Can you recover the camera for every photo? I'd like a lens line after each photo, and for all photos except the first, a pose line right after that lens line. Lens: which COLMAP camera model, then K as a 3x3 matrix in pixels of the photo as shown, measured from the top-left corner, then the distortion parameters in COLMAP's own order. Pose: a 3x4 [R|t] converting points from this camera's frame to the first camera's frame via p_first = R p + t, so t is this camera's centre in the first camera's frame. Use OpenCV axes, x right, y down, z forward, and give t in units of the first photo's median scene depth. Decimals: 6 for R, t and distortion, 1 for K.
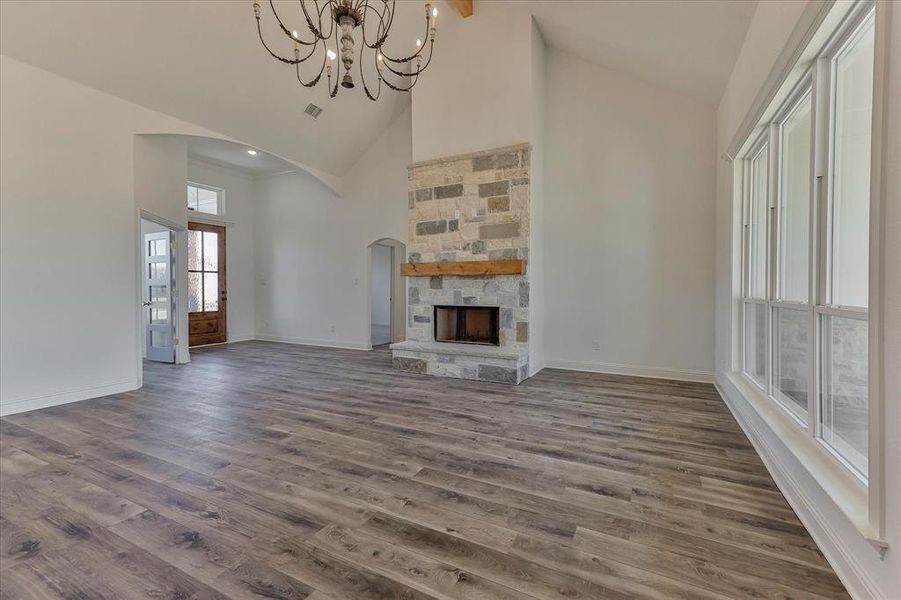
lens RADIAL K [[396.3, 0, 446.5], [0, 396.3, 292.0], [0, 0, 1]] dist [0.004526, 0.000863]
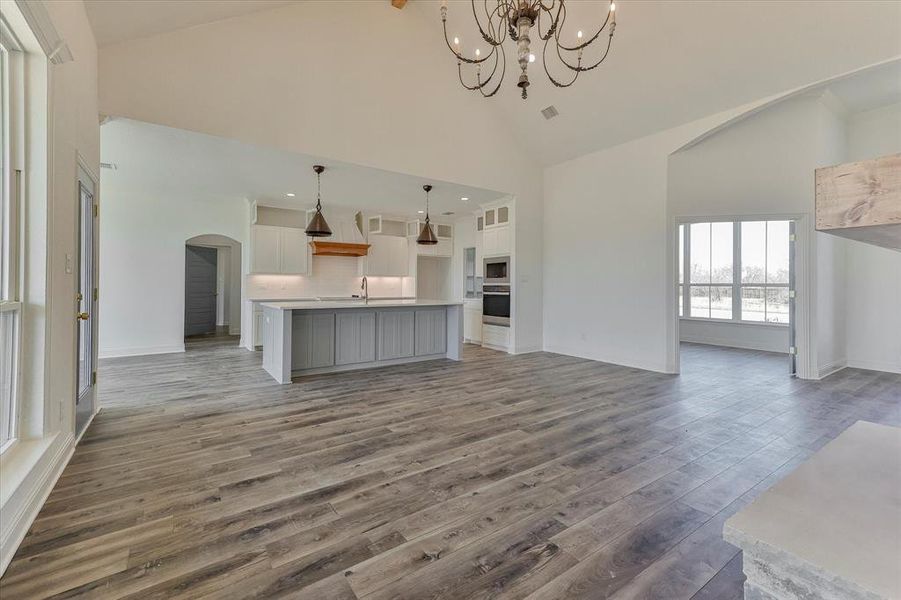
lens RADIAL K [[396.3, 0, 453.3], [0, 396.3, 284.7], [0, 0, 1]] dist [0.004526, 0.000863]
pose [[-0.461980, -0.001623, -0.886889, 0.809046], [-0.014391, 0.999880, 0.005667, -0.017748], [0.886773, 0.015381, -0.461949, 1.477855]]
